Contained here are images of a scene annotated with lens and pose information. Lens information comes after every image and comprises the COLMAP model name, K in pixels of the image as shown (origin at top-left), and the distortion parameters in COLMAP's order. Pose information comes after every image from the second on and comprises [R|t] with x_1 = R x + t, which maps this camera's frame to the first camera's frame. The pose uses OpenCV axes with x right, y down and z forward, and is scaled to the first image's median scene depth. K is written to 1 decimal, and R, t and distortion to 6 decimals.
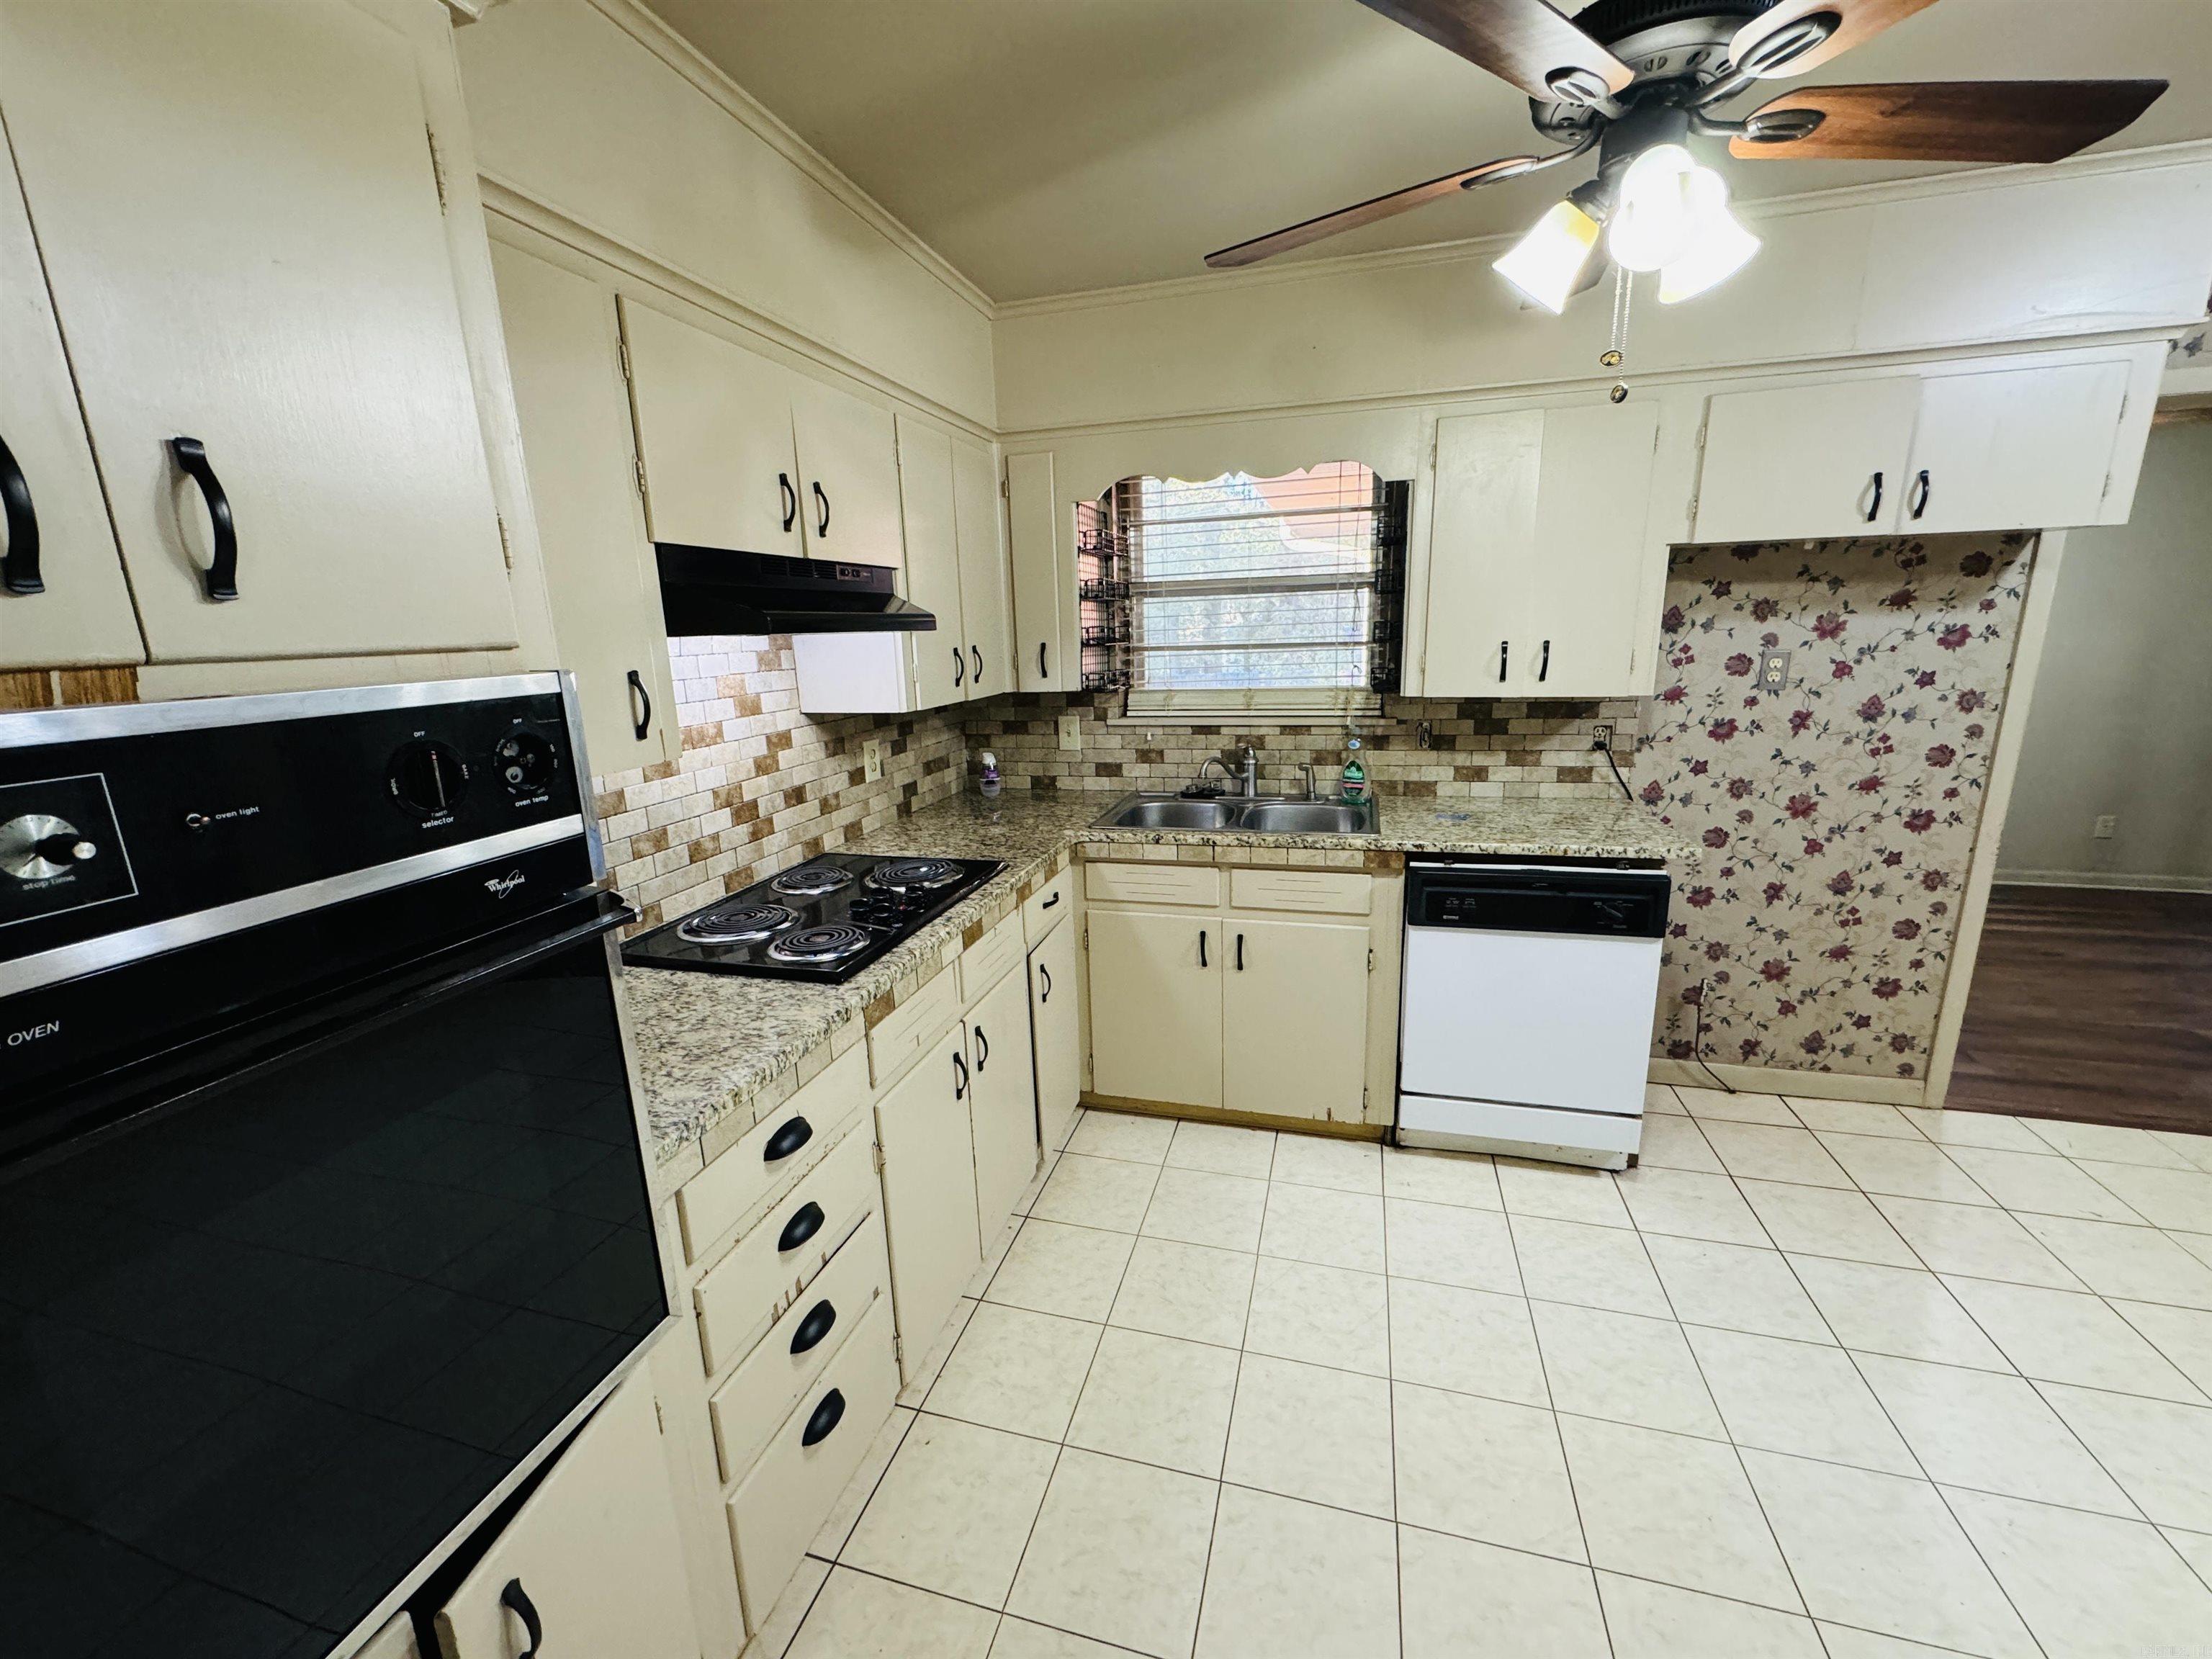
lens RADIAL K [[884.8, 0, 1108.1], [0, 884.8, 826.3], [0, 0, 1]] dist [-0.005937, 0.002600]
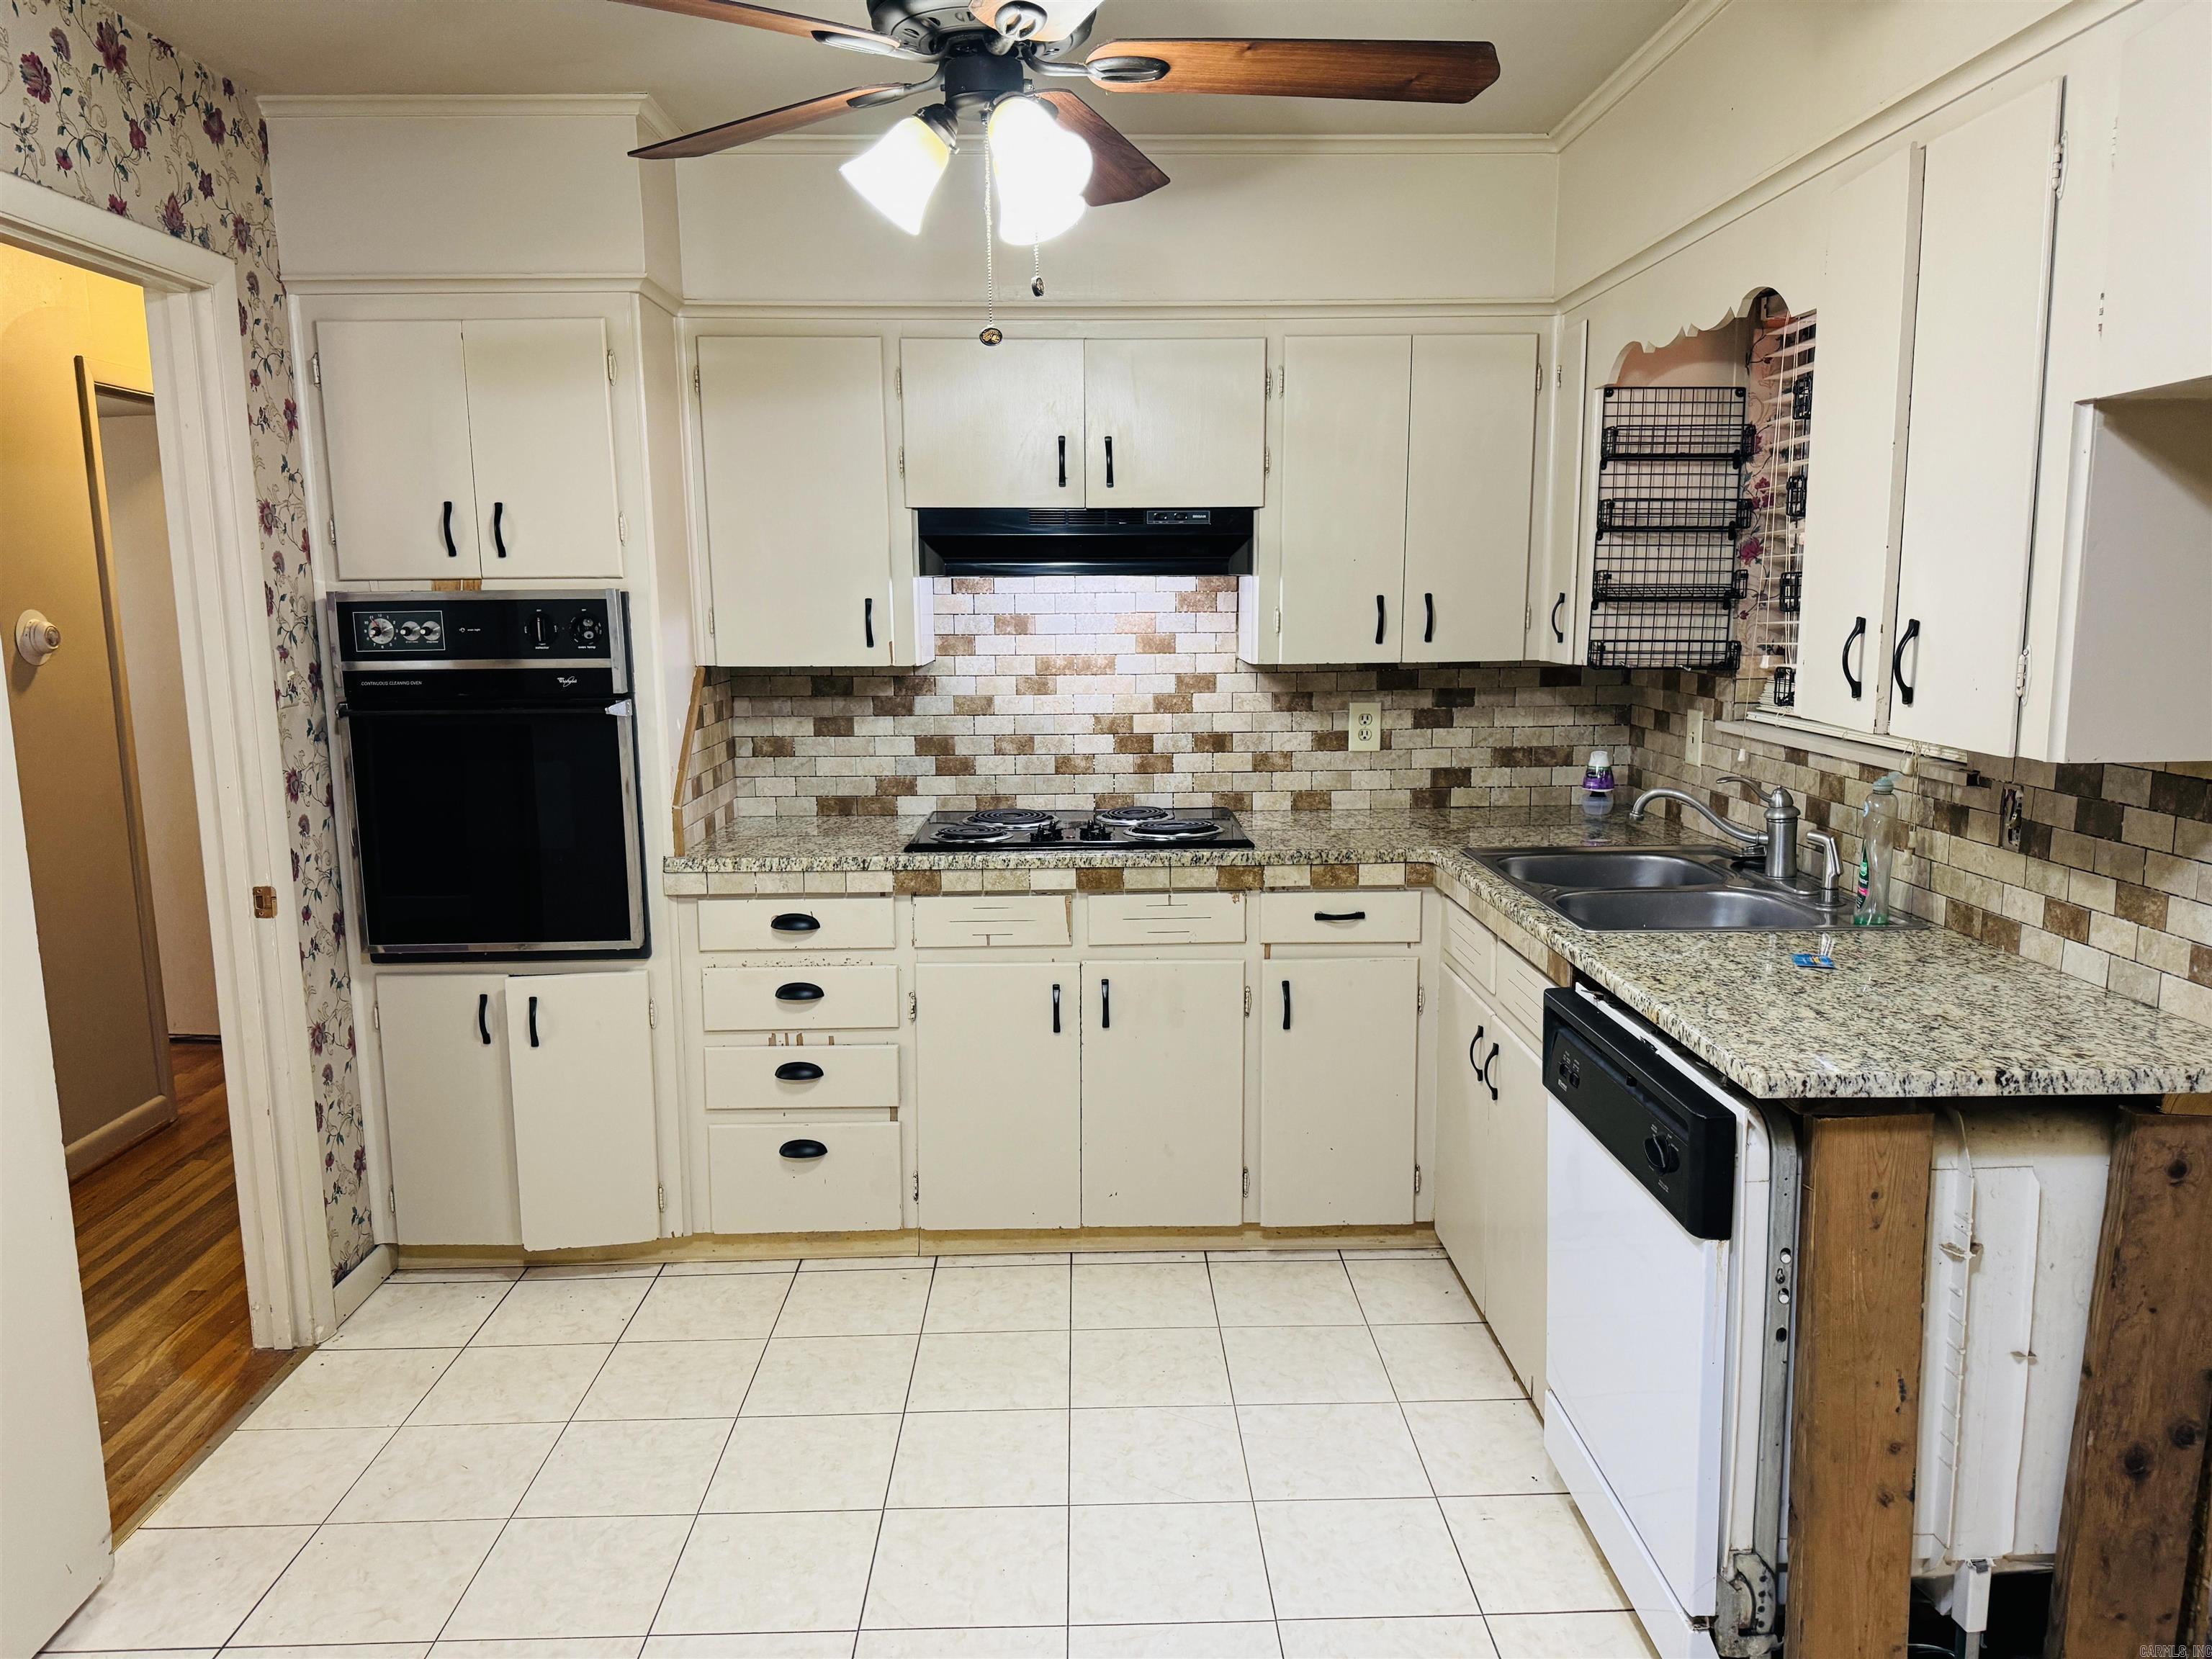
lens RADIAL K [[1561.6, 0, 1110.7], [0, 1561.6, 848.4], [0, 0, 1]] dist [0.053883, -0.048213]
pose [[0.286670, 0.184715, -0.940054, 1.129940], [-0.213659, 0.968850, 0.125217, -0.101815], [0.933900, 0.164955, 0.317207, 0.341365]]
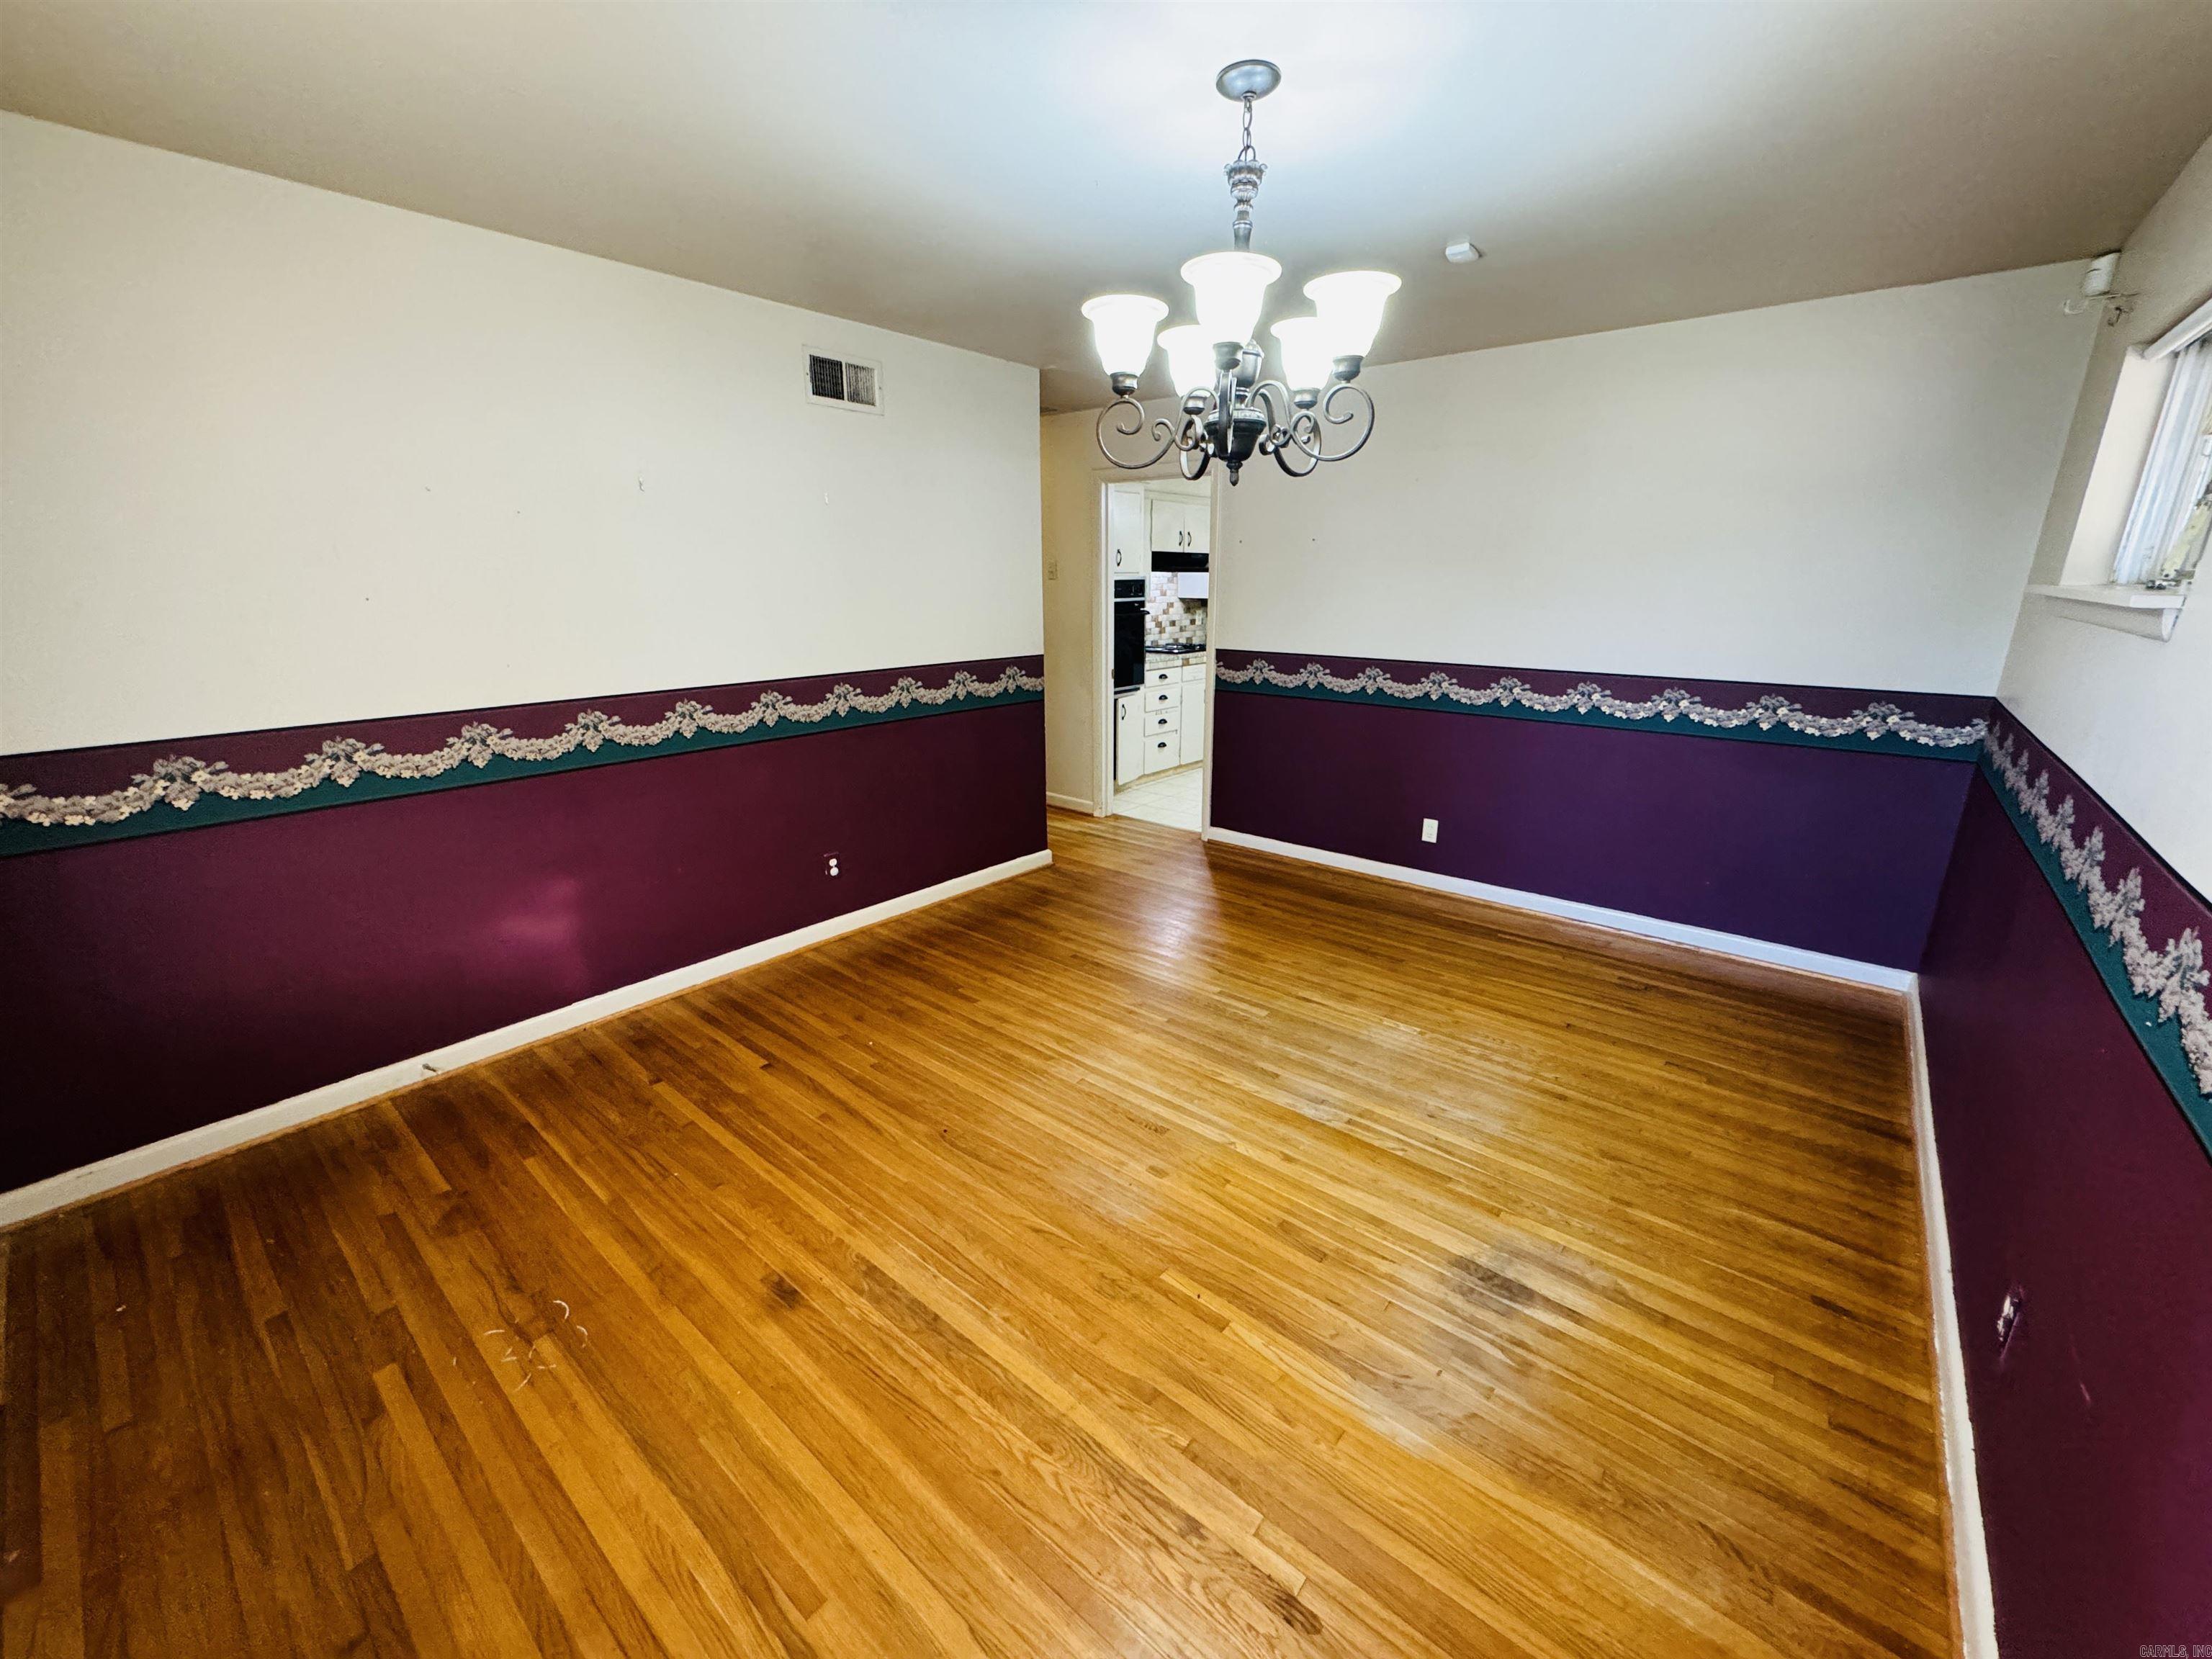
lens RADIAL K [[884.8, 0, 1110.0], [0, 884.8, 821.8], [0, 0, 1]] dist [-0.005937, 0.002600]
pose [[0.914113, 0.143837, -0.379089, 0.701728], [-0.122299, 0.989229, 0.080435, 0.413562], [0.386575, -0.027164, 0.921858, -1.911727]]
